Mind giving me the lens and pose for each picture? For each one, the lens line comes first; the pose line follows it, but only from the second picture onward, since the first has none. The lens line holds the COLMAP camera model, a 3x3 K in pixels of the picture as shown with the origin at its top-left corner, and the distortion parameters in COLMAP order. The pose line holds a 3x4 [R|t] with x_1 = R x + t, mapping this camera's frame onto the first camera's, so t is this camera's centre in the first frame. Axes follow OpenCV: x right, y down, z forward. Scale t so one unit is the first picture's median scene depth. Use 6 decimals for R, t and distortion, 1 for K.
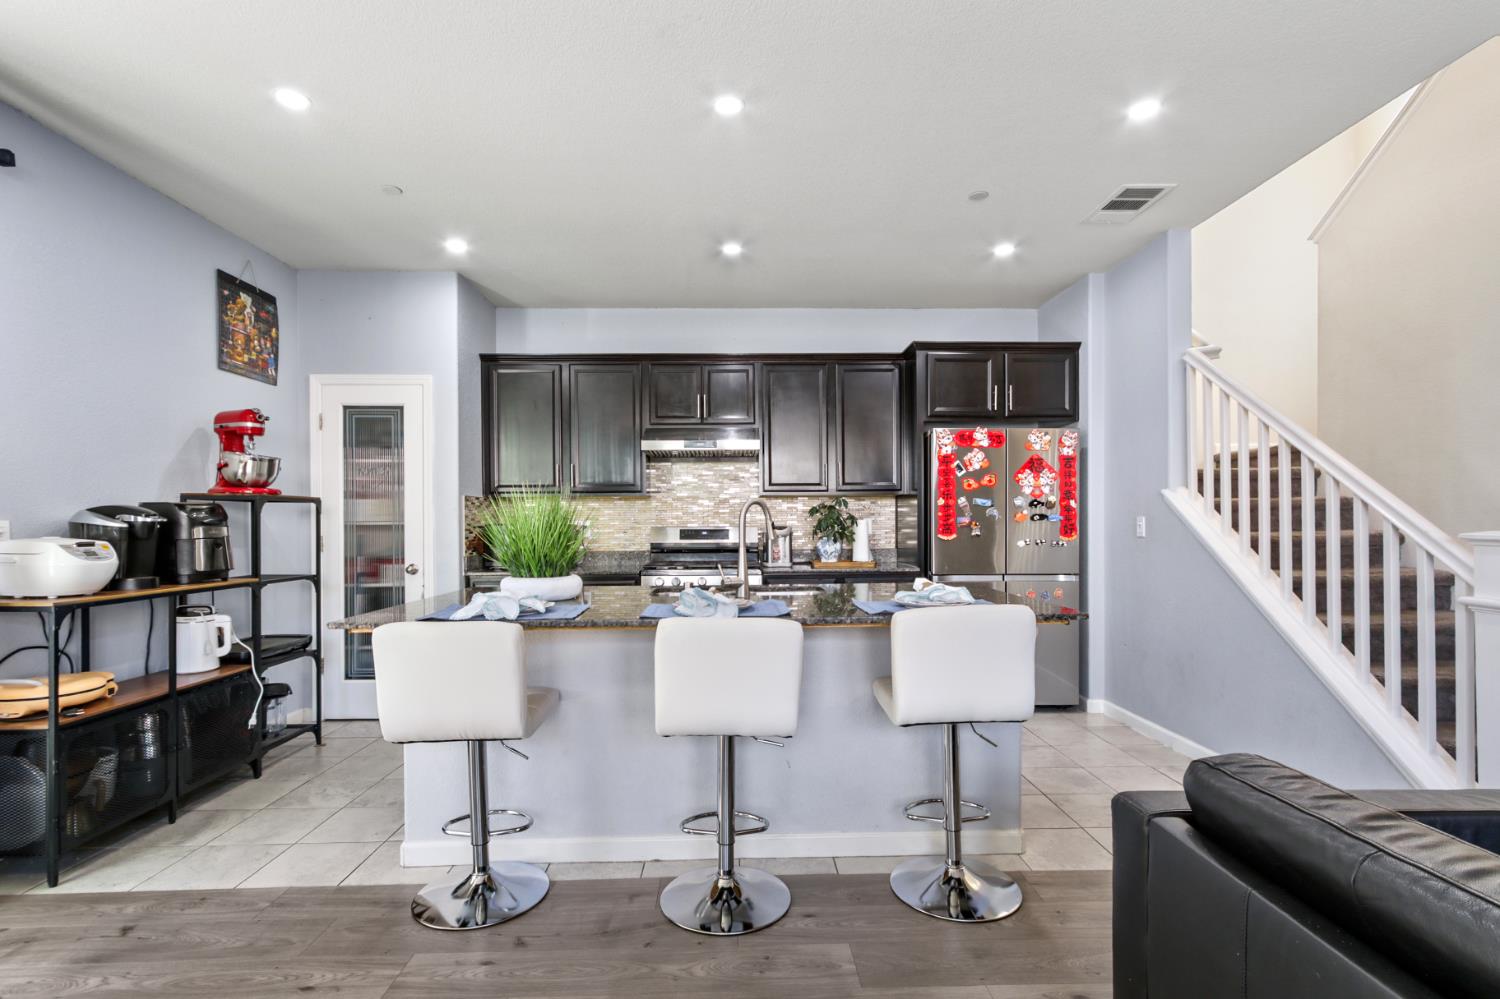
lens RADIAL K [[708.5, 0, 754.2], [0, 708.5, 517.5], [0, 0, 1]] dist [0.001263, 0.000167]
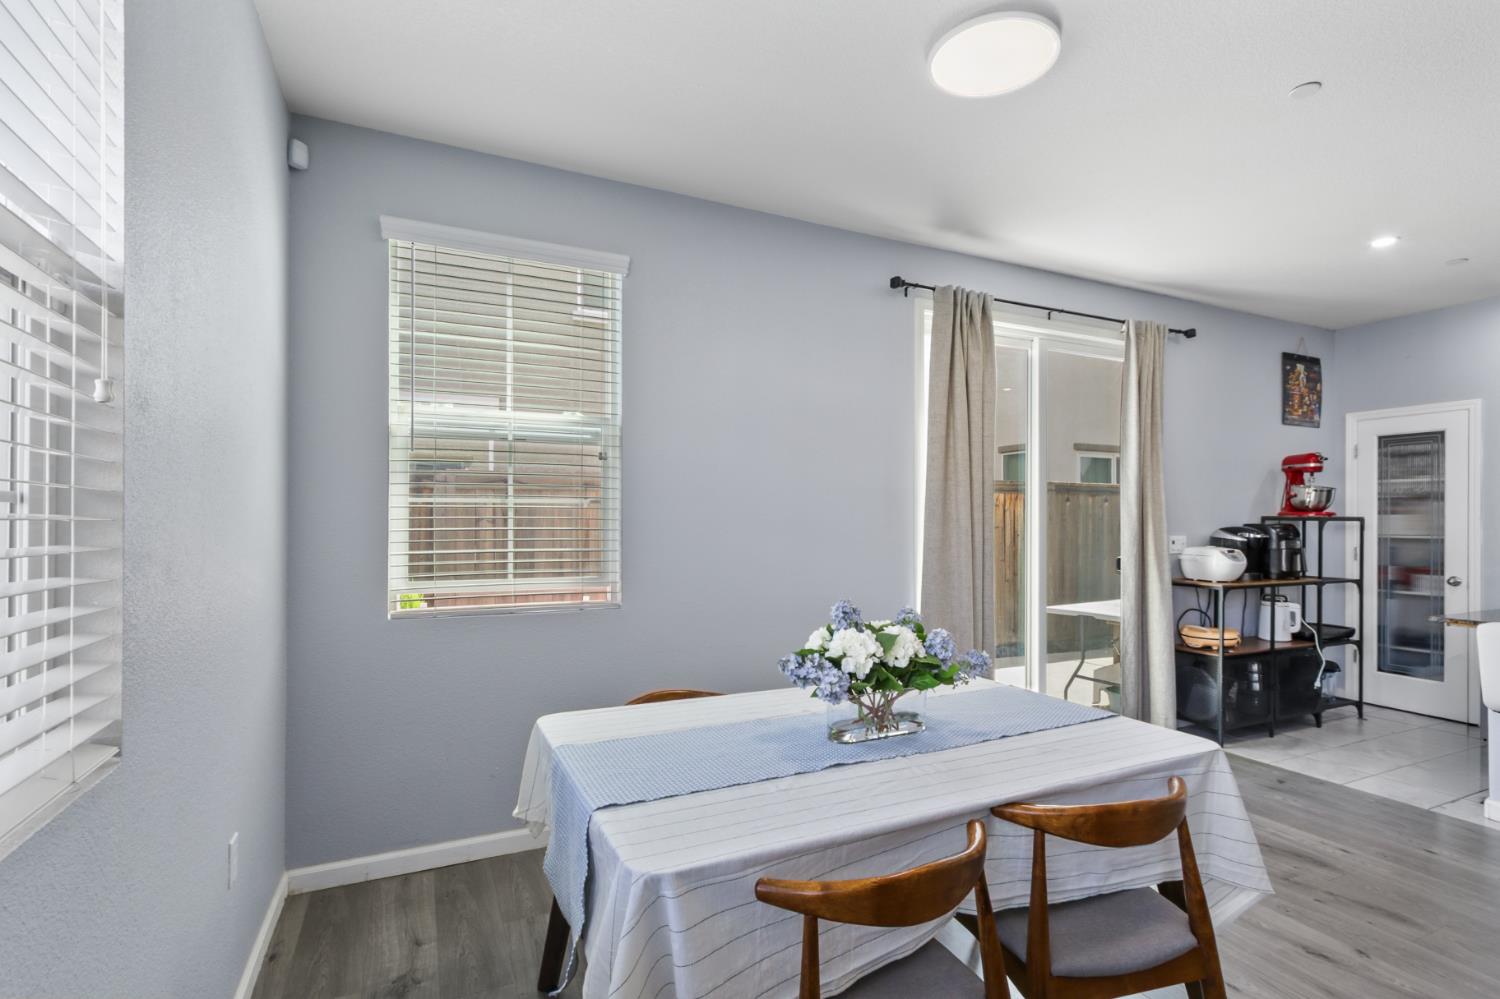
lens RADIAL K [[708.5, 0, 754.2], [0, 708.5, 517.5], [0, 0, 1]] dist [0.001263, 0.000167]
pose [[0.397409, 0.003688, -0.917634, 0.106844], [0.001143, 0.999989, 0.004513, -0.038085], [0.917641, -0.002842, 0.397400, -0.516488]]
